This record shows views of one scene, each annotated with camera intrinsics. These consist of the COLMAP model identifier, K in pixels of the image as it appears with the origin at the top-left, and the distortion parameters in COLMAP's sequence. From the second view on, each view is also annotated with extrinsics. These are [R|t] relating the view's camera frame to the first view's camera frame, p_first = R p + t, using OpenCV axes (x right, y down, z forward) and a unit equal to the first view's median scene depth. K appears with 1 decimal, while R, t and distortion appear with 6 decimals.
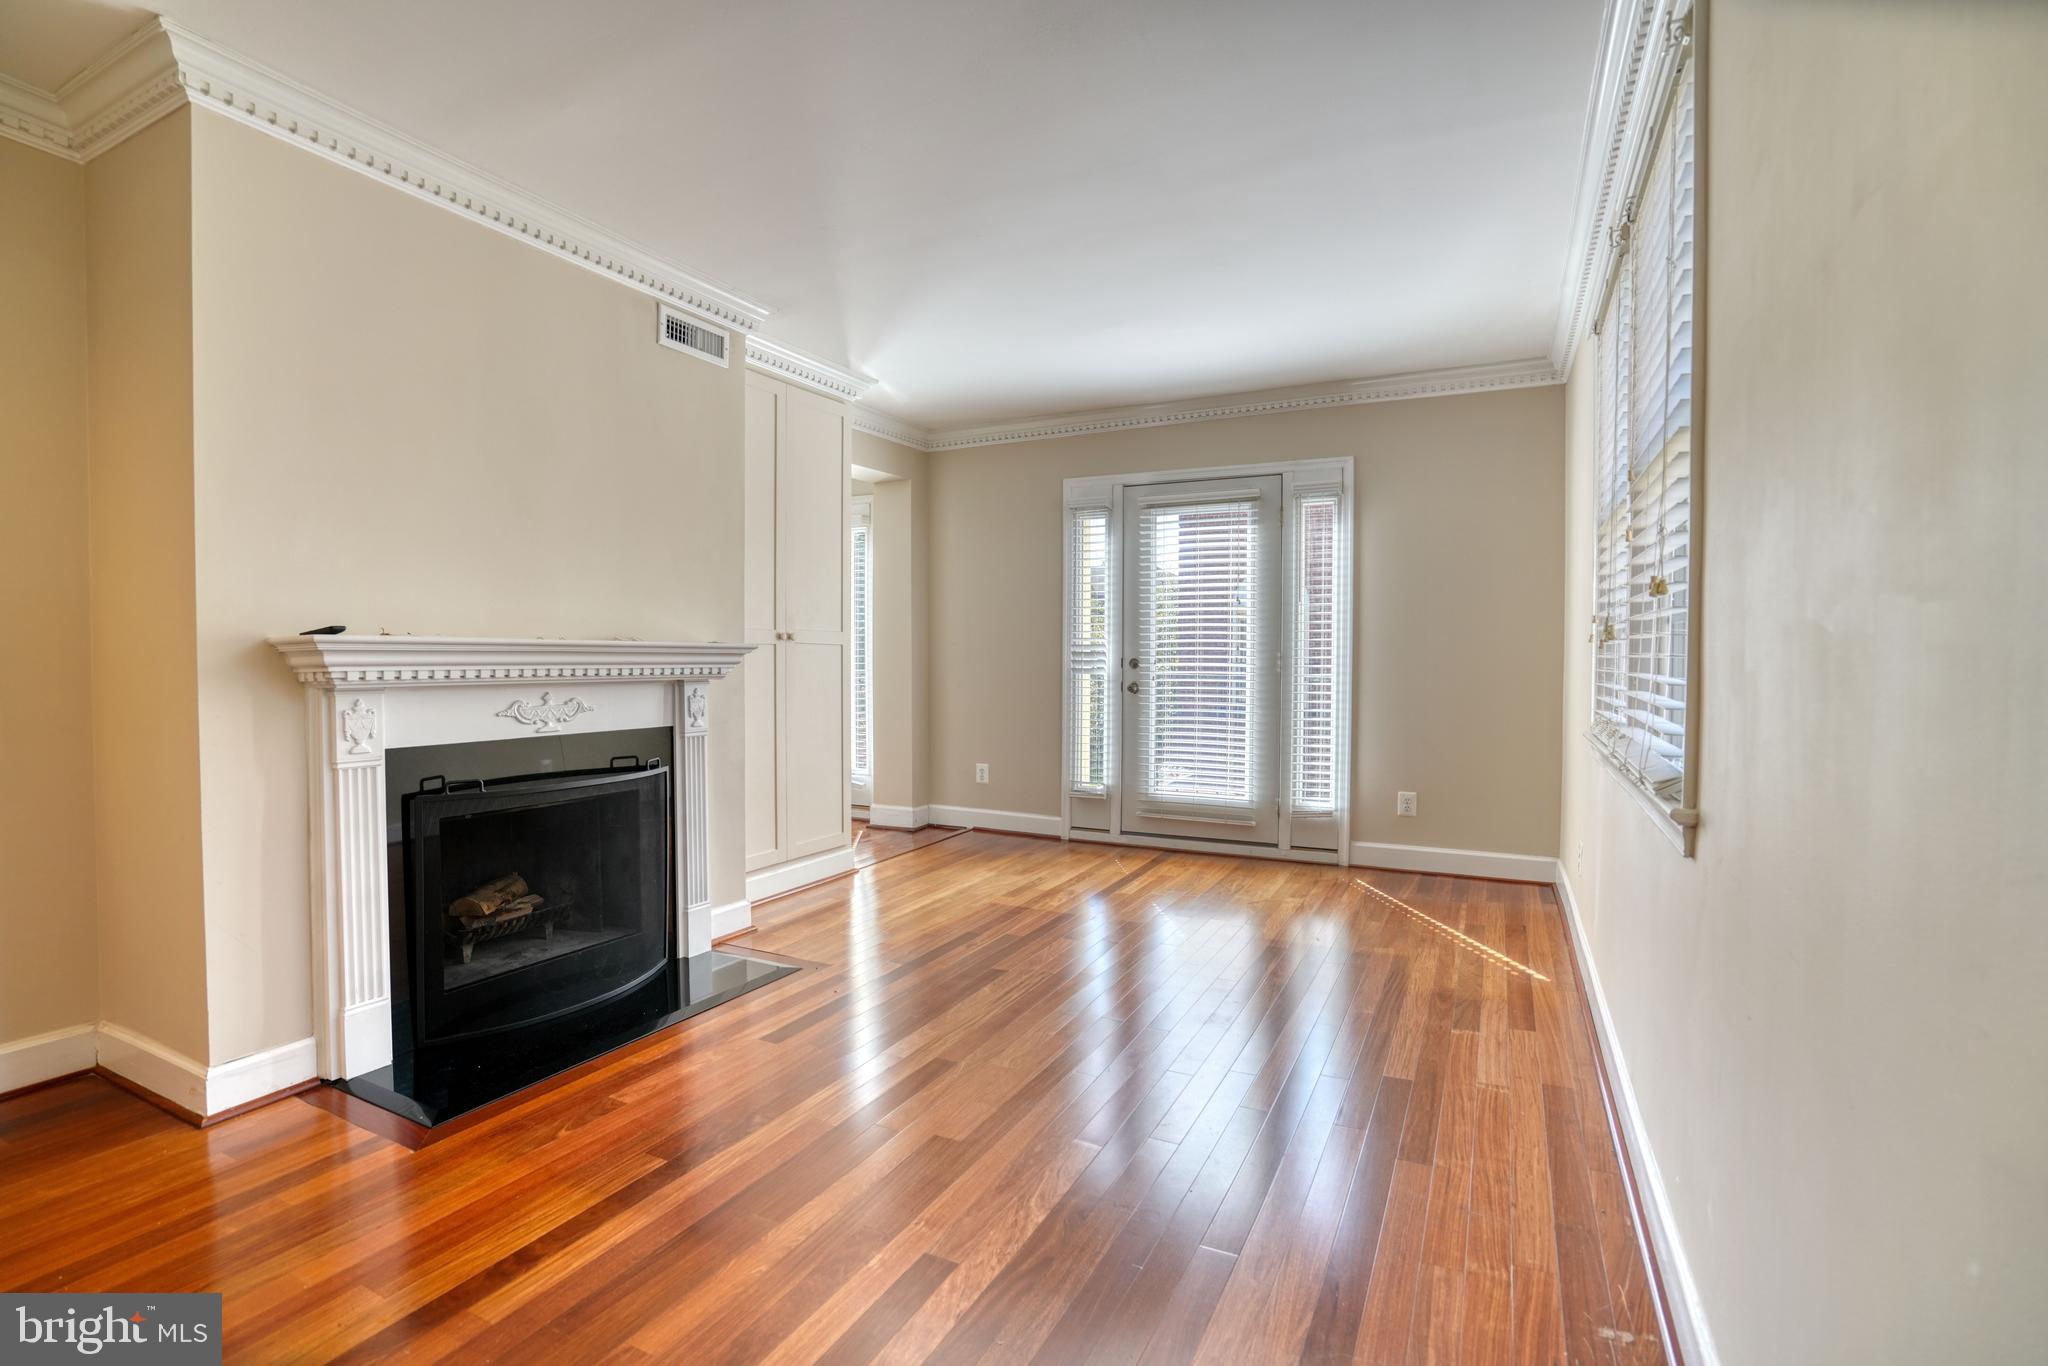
lens RADIAL K [[942.9, 0, 1024.0], [0, 942.9, 683.0], [0, 0, 1]] dist [-0.051486, 0.019216]
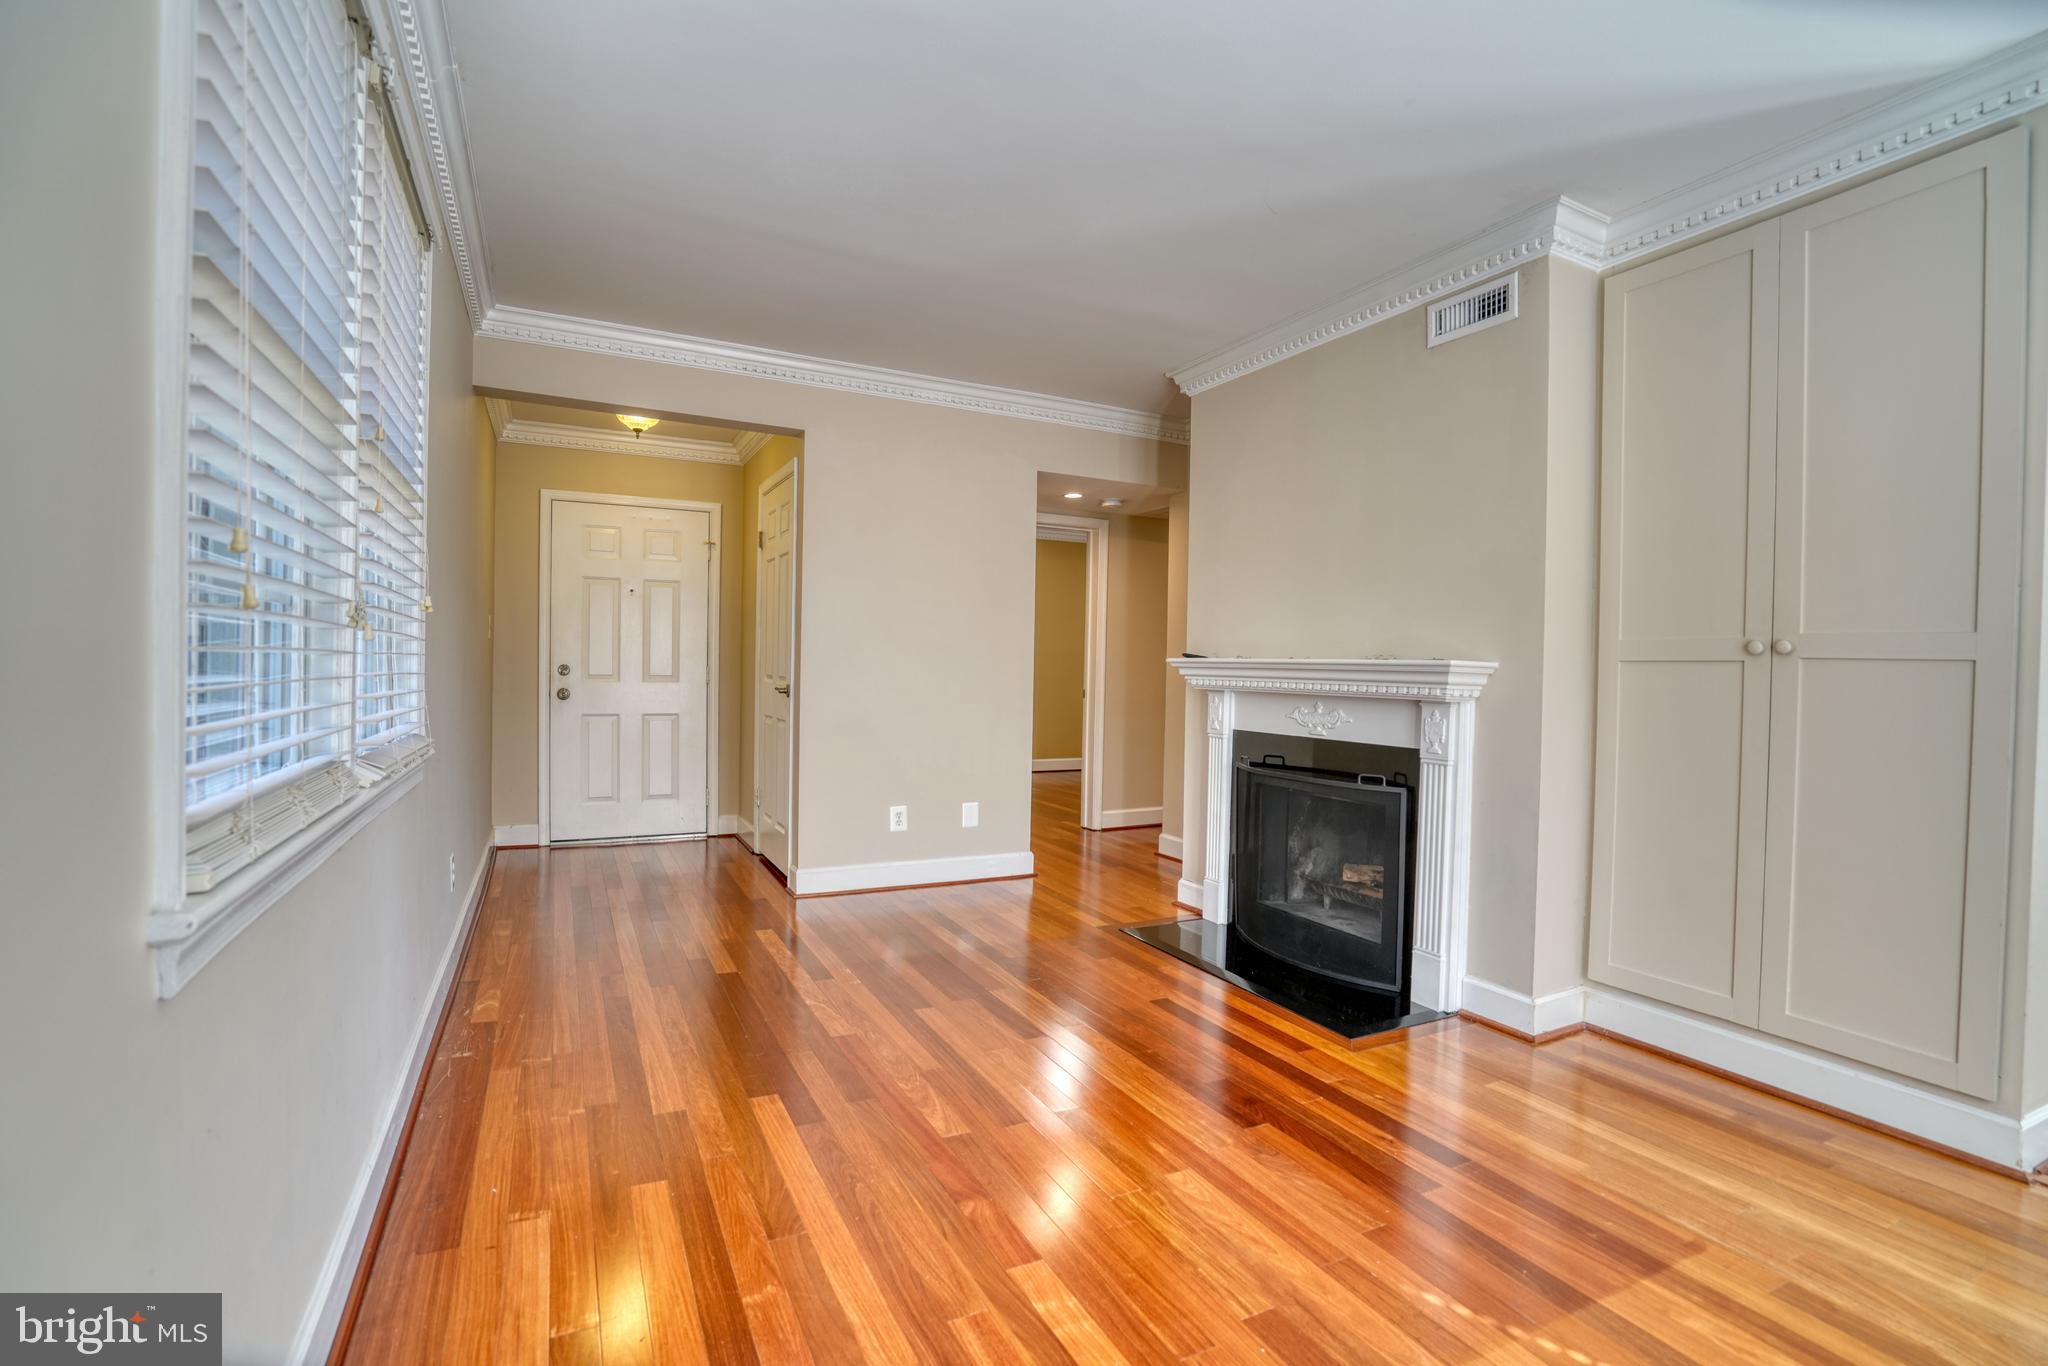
lens RADIAL K [[942.9, 0, 1024.0], [0, 942.9, 683.0], [0, 0, 1]] dist [-0.051486, 0.019216]
pose [[-0.593133, -0.001923, -0.805102, 0.654466], [-0.041609, 0.998734, 0.028268, -0.031891], [0.804029, 0.050266, -0.592462, 1.308991]]
